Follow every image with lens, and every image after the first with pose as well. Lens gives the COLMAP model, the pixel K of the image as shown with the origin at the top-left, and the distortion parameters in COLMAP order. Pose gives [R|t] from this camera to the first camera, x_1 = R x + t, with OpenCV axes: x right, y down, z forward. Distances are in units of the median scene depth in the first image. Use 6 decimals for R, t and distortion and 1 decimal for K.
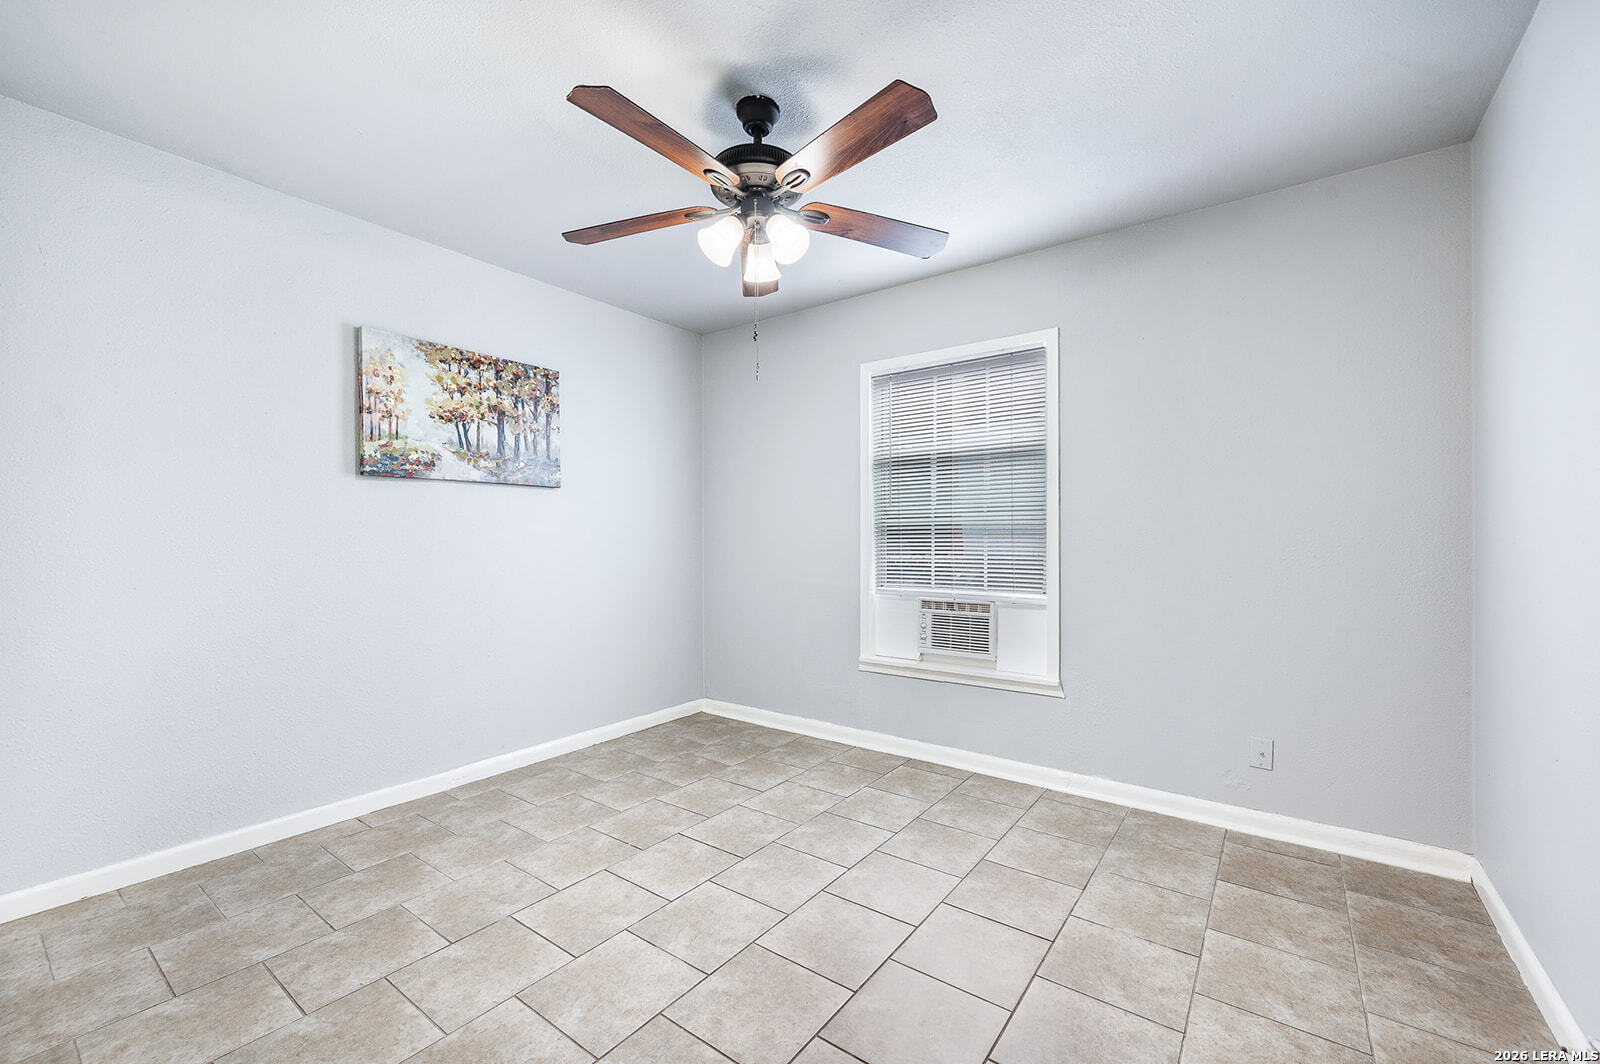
lens RADIAL K [[654.0, 0, 804.2], [0, 654.0, 541.4], [0, 0, 1]] dist [0.000301, 0.000089]
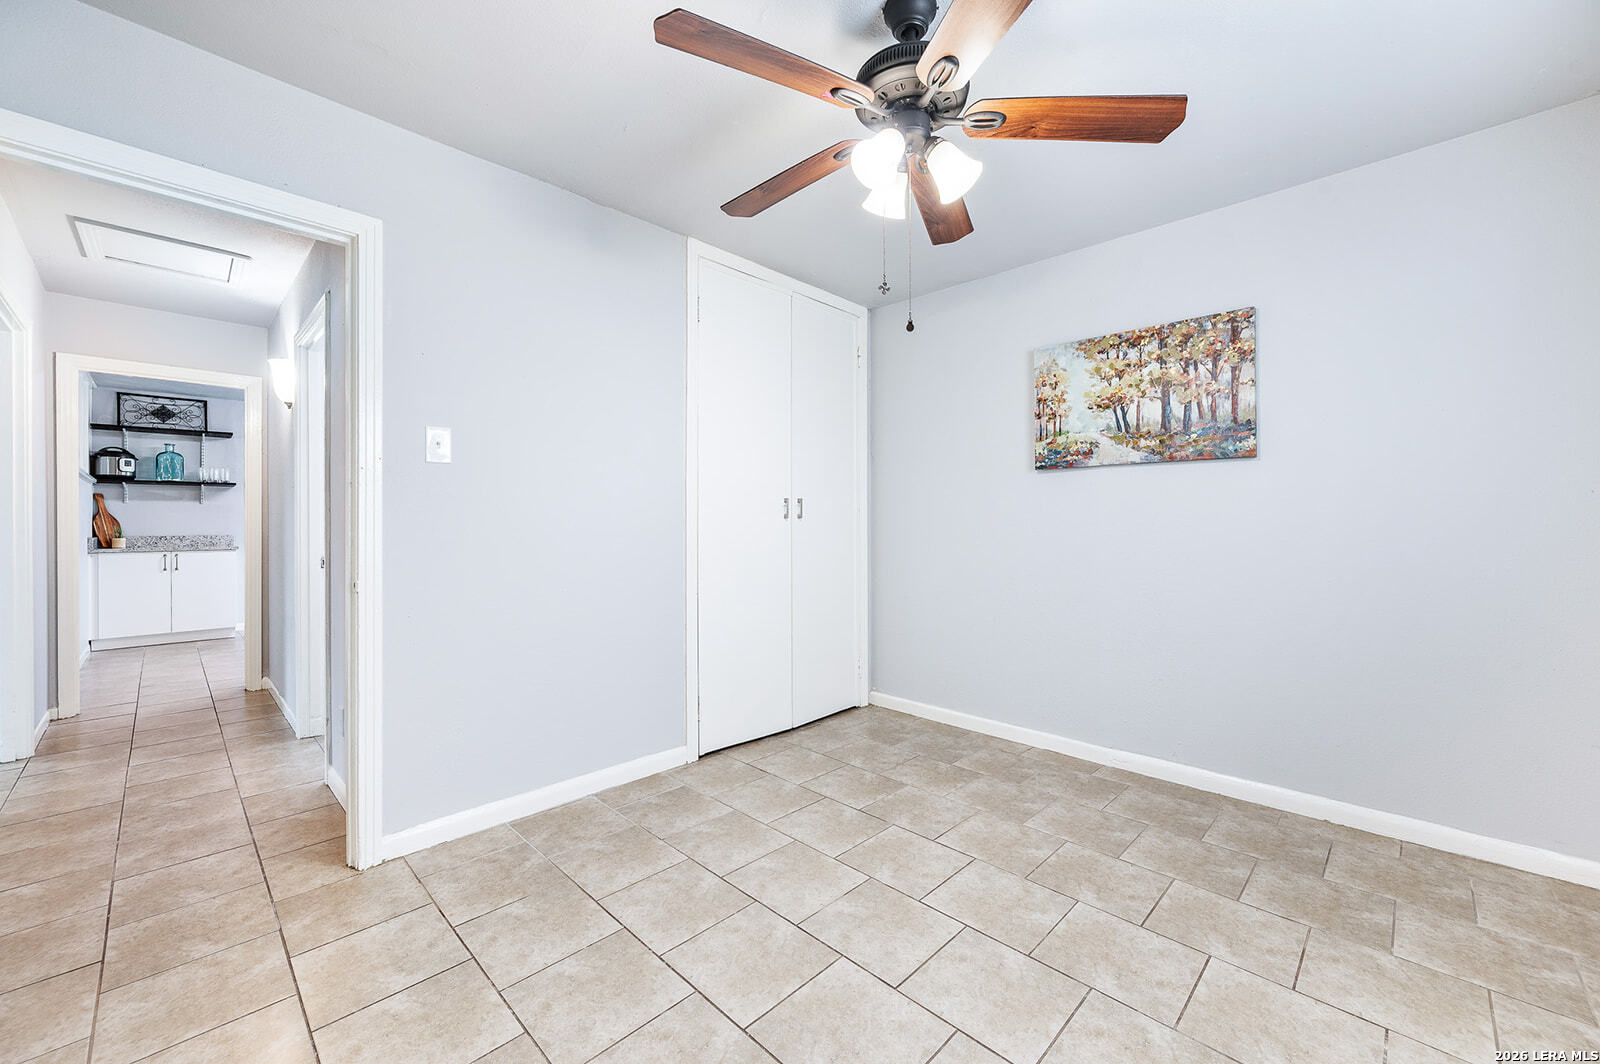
lens RADIAL K [[630.2, 0, 803.0], [0, 630.2, 527.4], [0, 0, 1]] dist [0.001789, 0.000179]
pose [[-0.138992, 0.009422, -0.990249, 0.496609], [-0.007358, 0.999917, 0.010547, -0.002910], [0.990266, 0.008752, -0.138911, 0.651361]]
